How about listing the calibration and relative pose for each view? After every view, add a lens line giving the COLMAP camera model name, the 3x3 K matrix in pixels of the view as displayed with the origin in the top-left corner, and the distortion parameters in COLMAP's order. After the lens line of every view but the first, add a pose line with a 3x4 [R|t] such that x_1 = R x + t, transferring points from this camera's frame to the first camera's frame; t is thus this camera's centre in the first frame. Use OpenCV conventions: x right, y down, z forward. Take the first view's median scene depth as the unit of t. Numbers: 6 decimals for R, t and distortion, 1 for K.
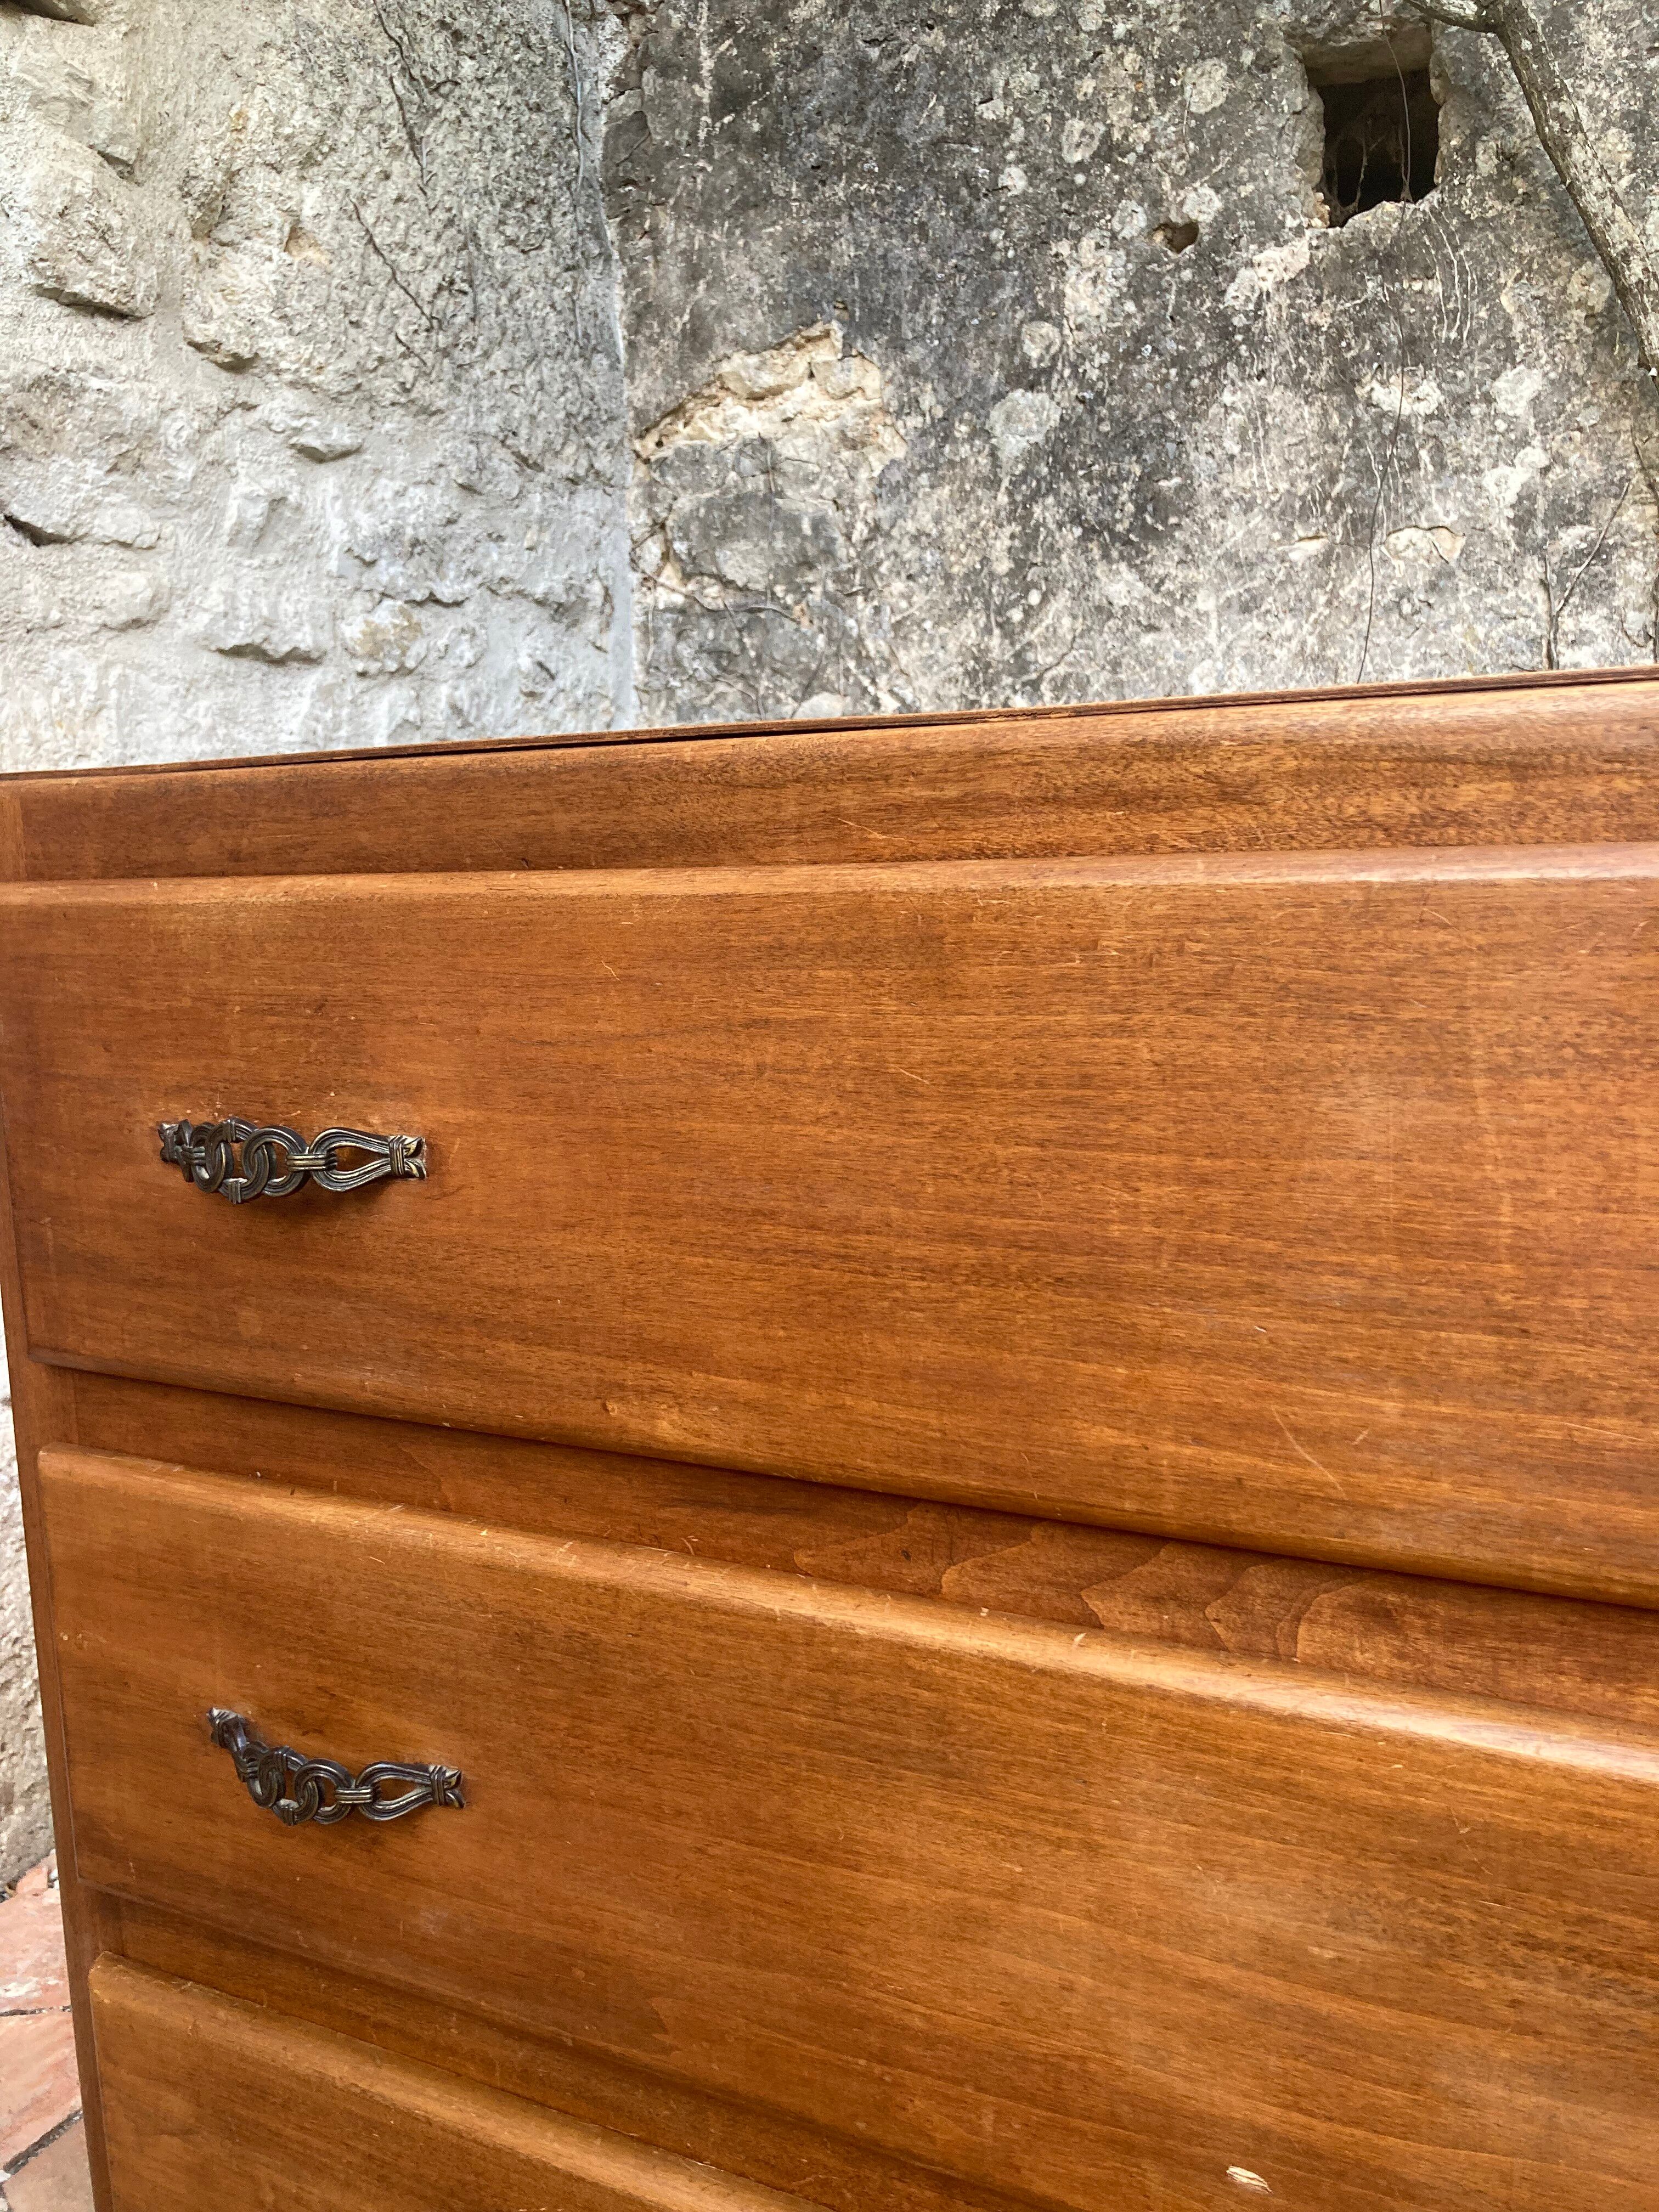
lens RADIAL K [[1791.9, 0, 820.2], [0, 1791.9, 1126.1], [0, 0, 1]] dist [-0.004585, 0.015418]
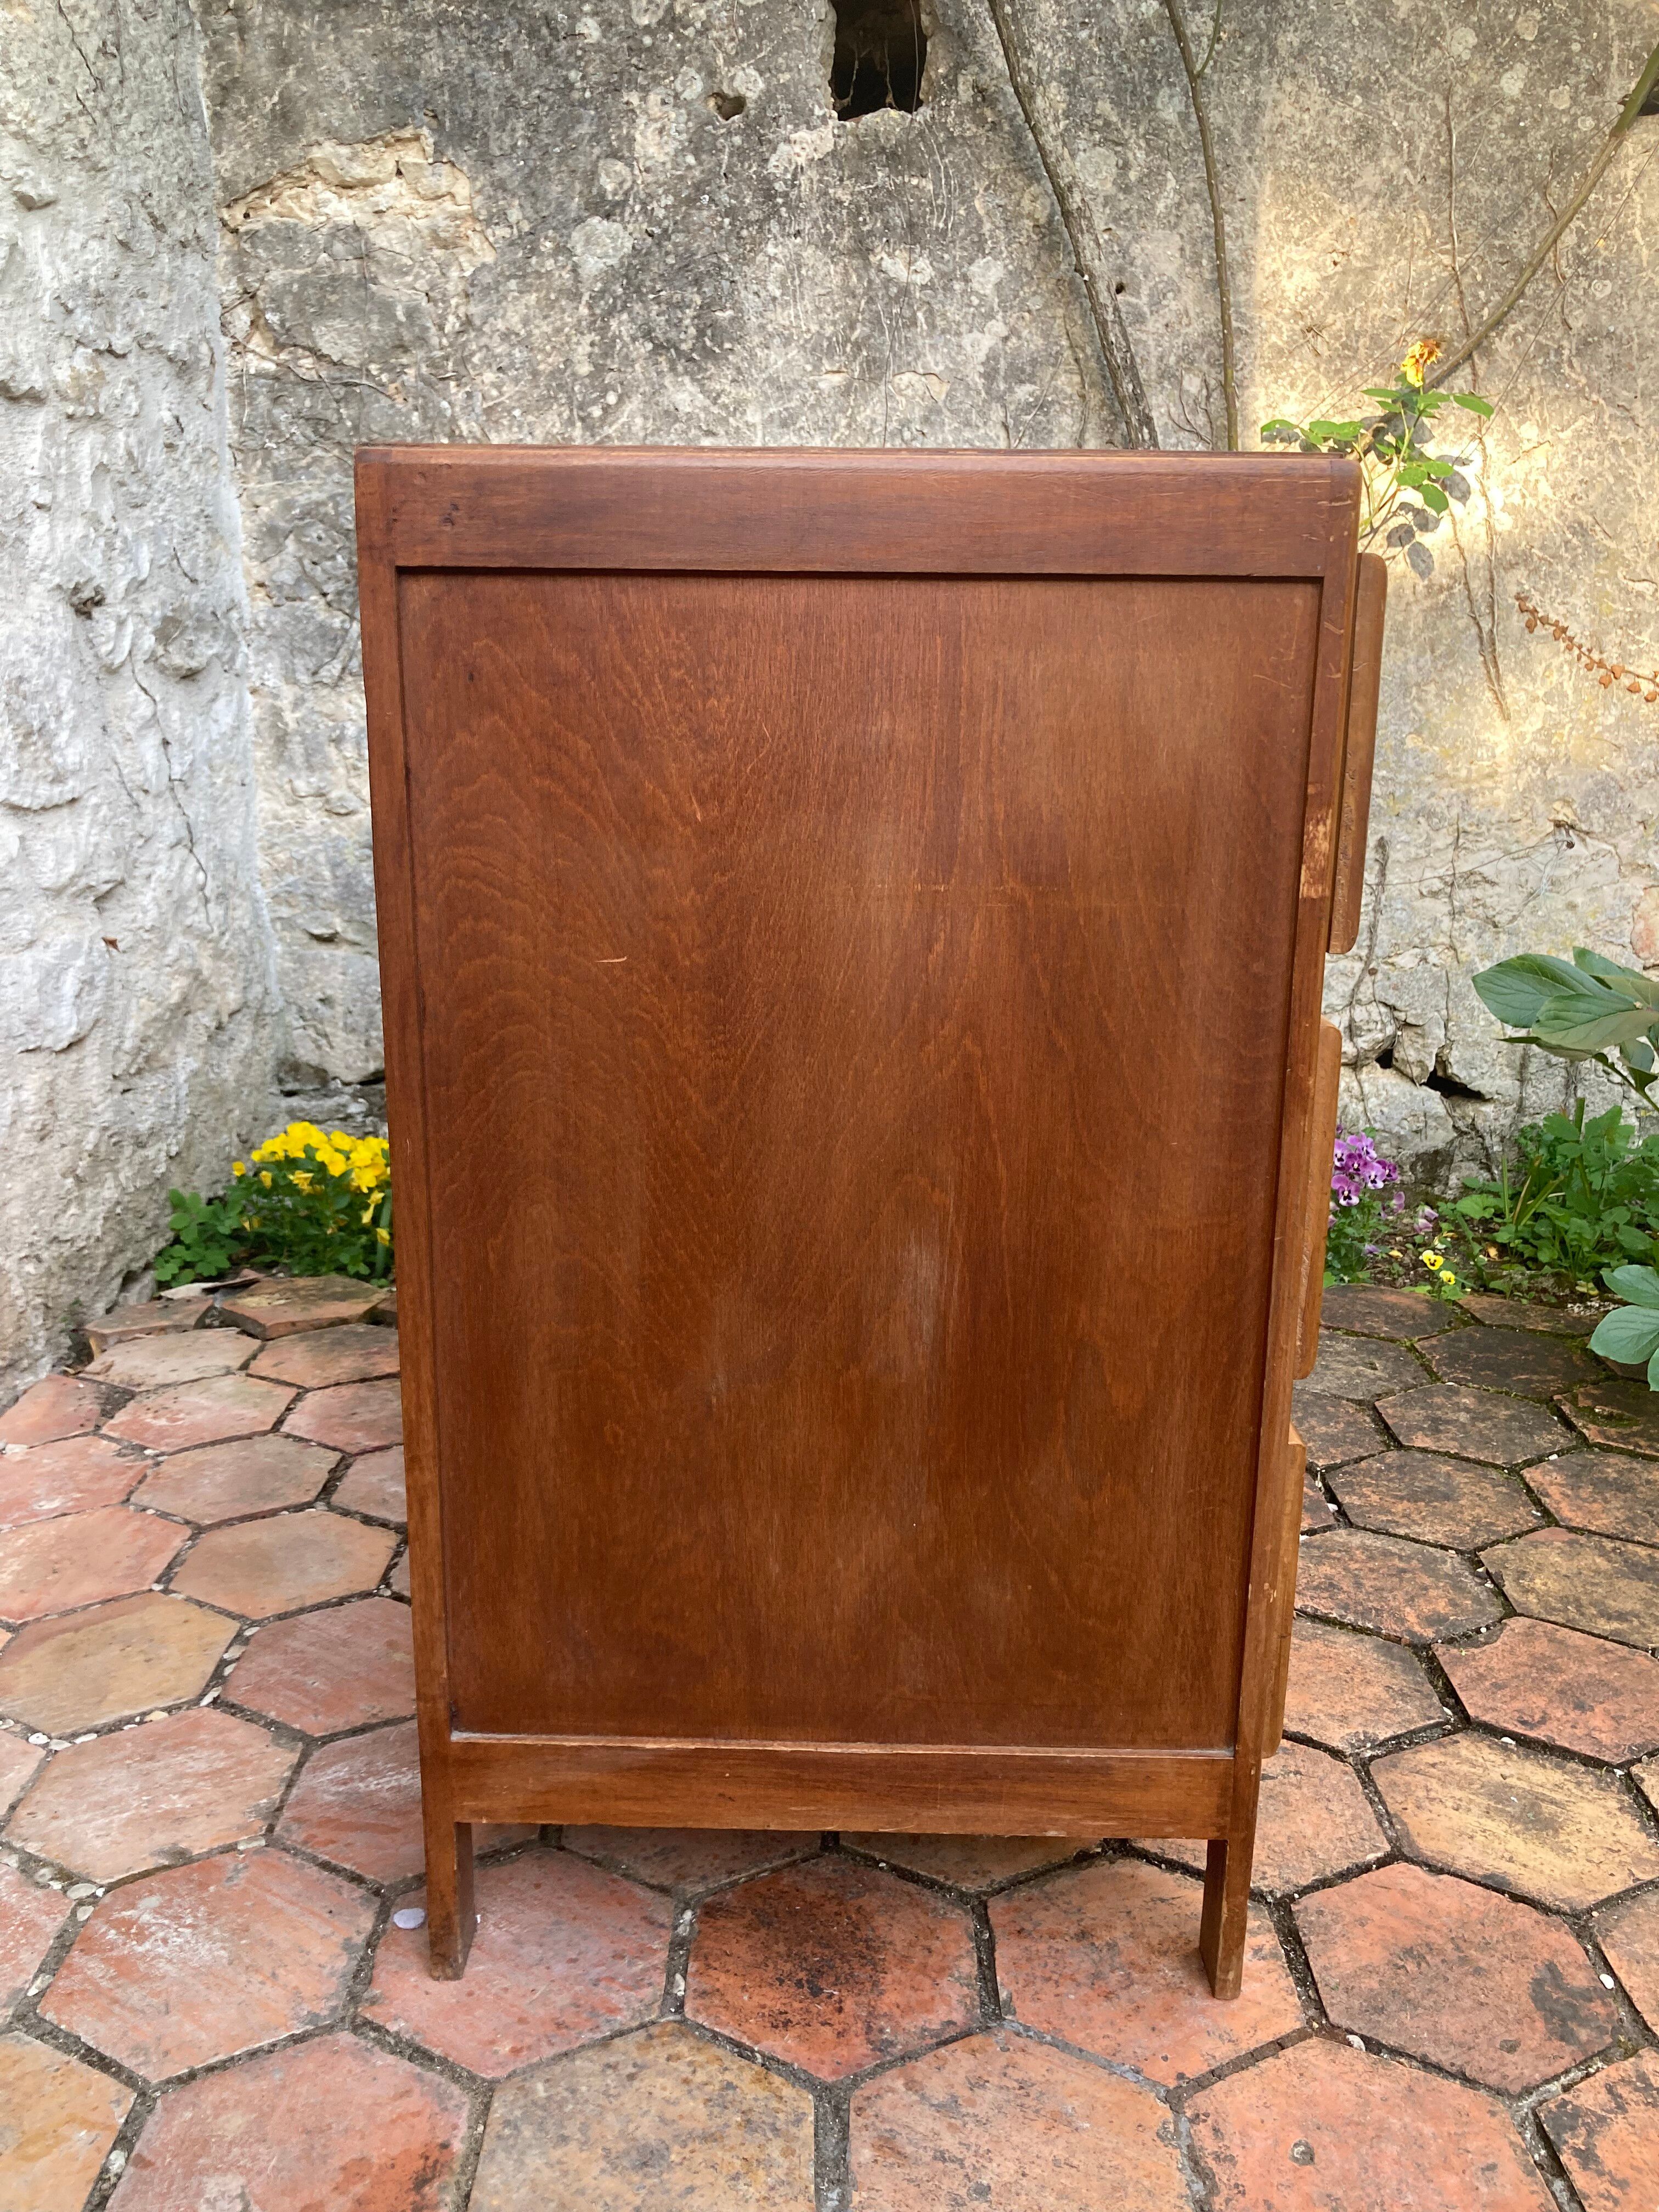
lens RADIAL K [[1791.9, 0, 796.8], [0, 1791.9, 1122.0], [0, 0, 1]] dist [-0.004585, 0.015418]
pose [[0.914431, -0.066549, 0.399234, -0.317591], [0.024697, 0.993726, 0.109079, 0.068985], [-0.403989, -0.089886, 0.910337, -0.218408]]
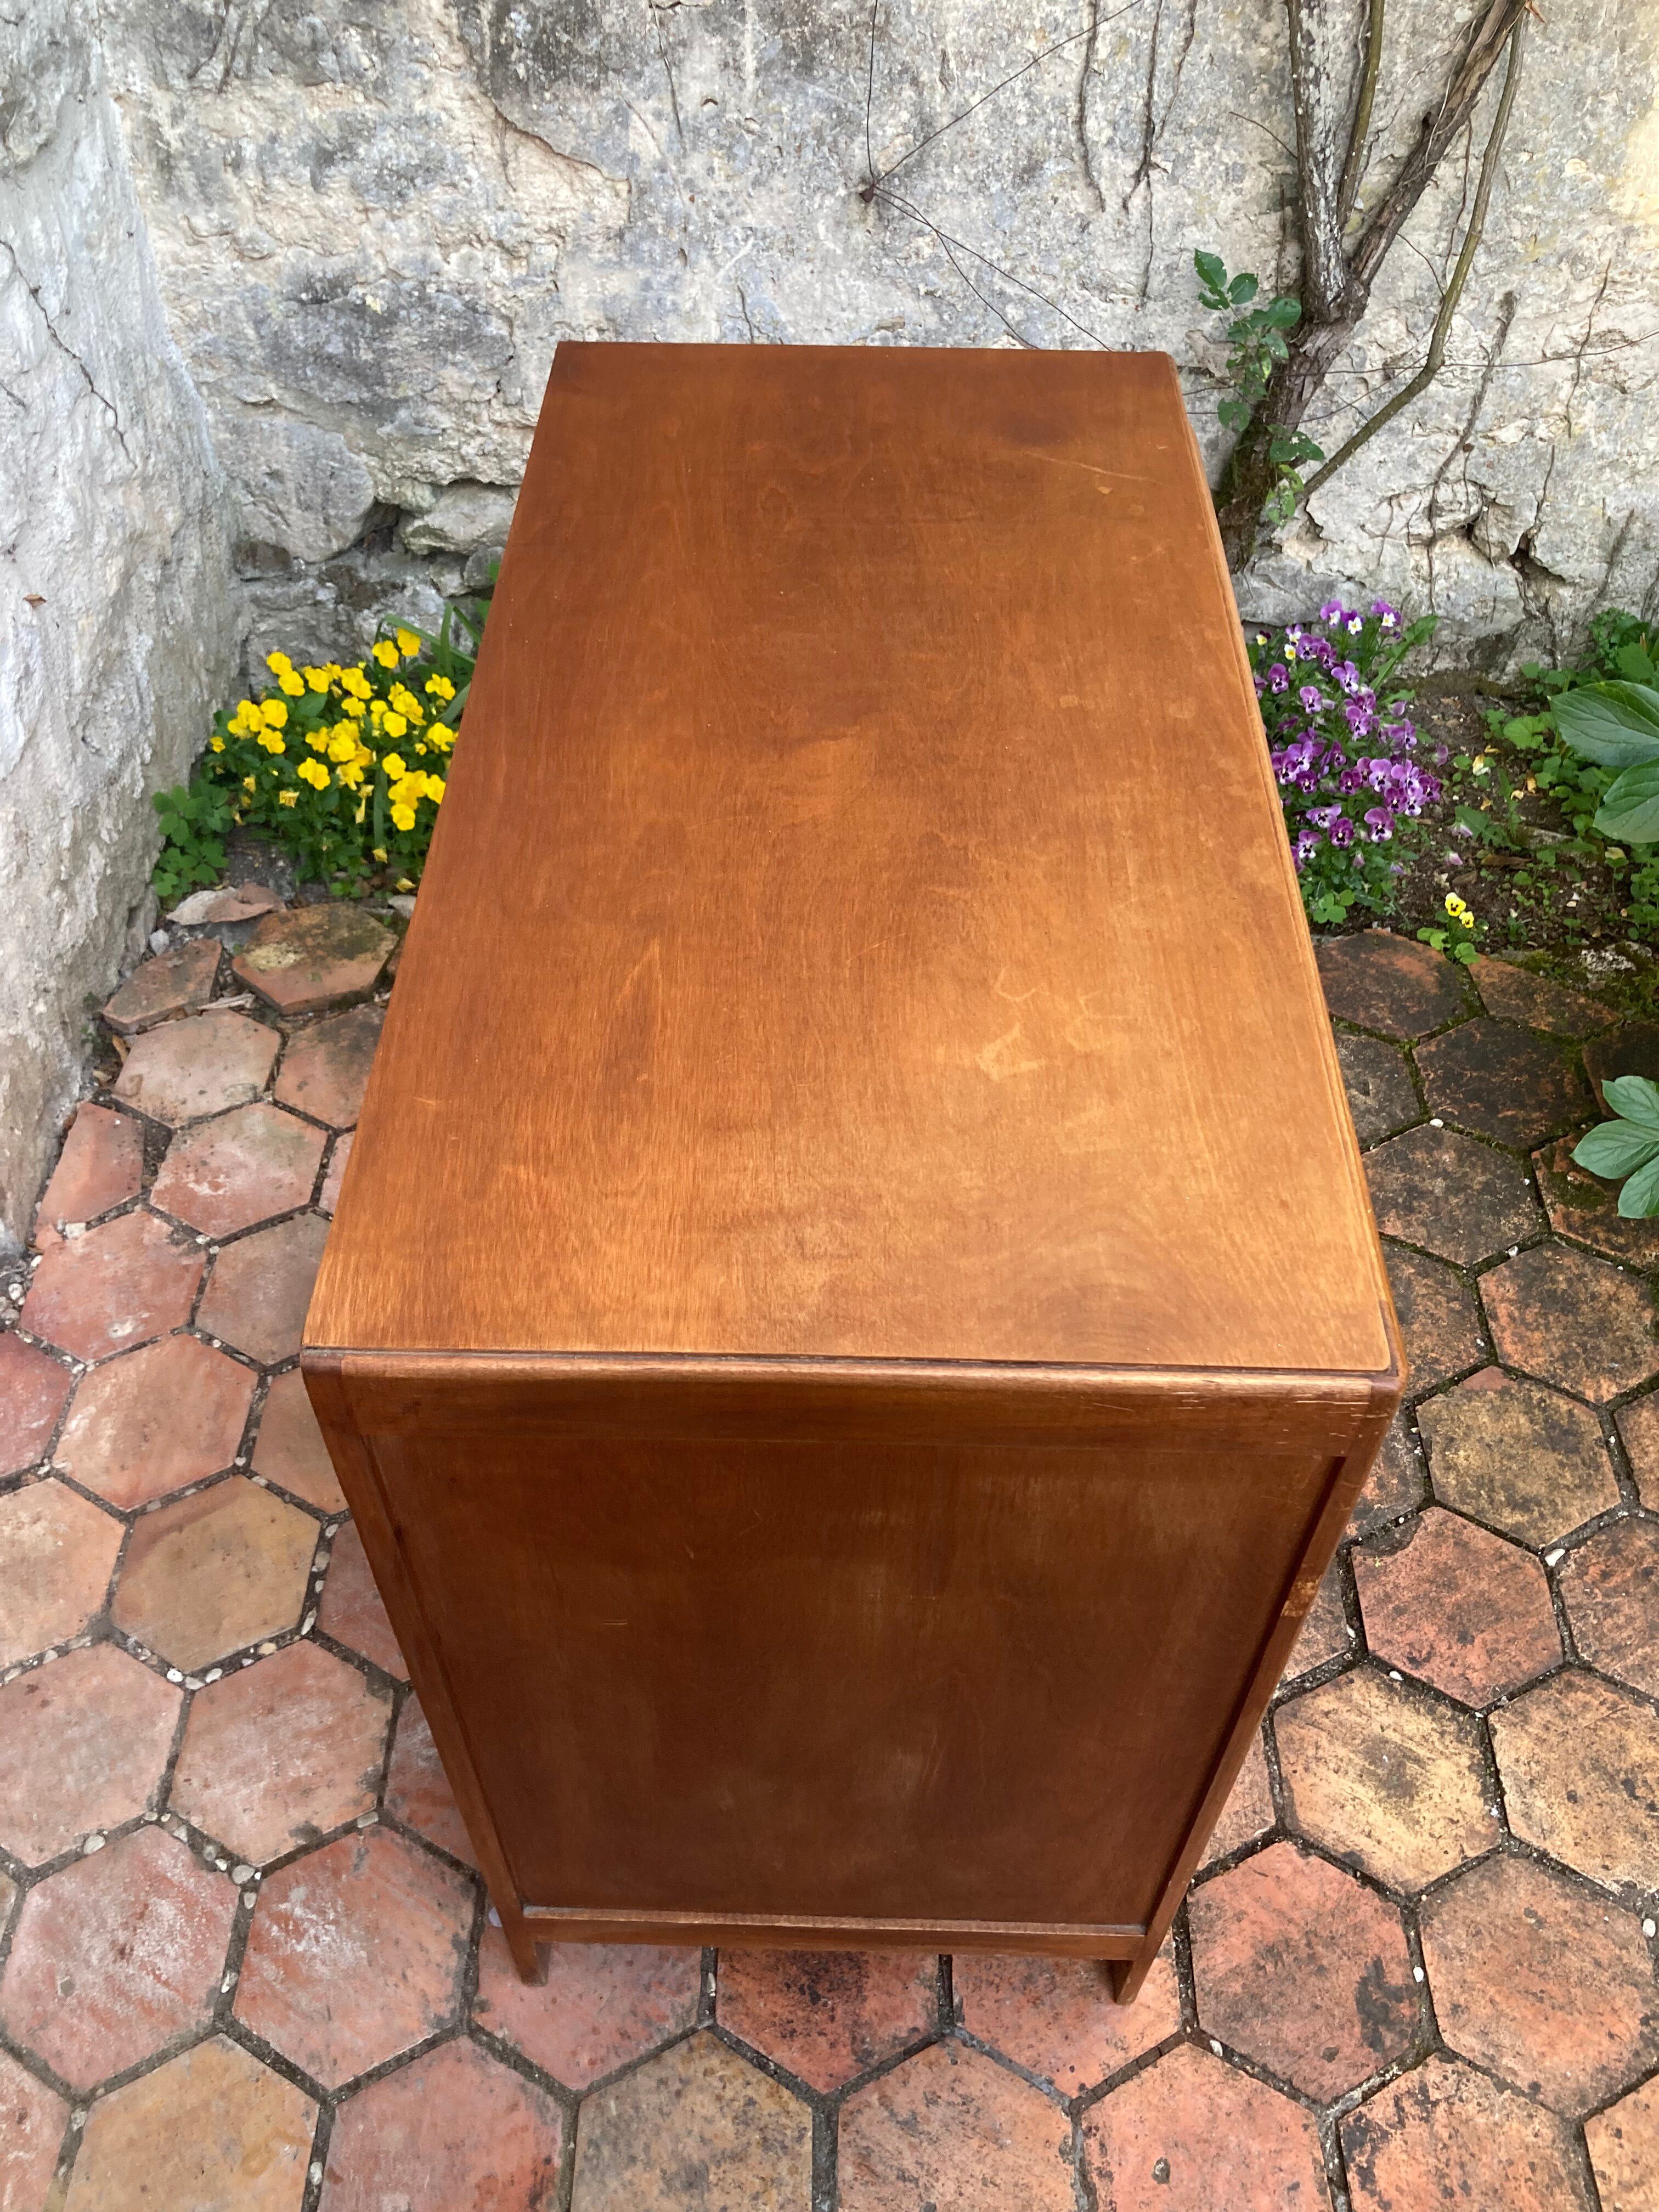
lens RADIAL K [[1791.9, 0, 793.8], [0, 1791.9, 1095.8], [0, 0, 1]] dist [-0.004585, 0.015418]
pose [[0.917689, -0.274727, 0.287005, -0.227481], [0.032143, 0.771360, 0.635587, -0.346881], [-0.395997, -0.574046, 0.716699, -0.053966]]
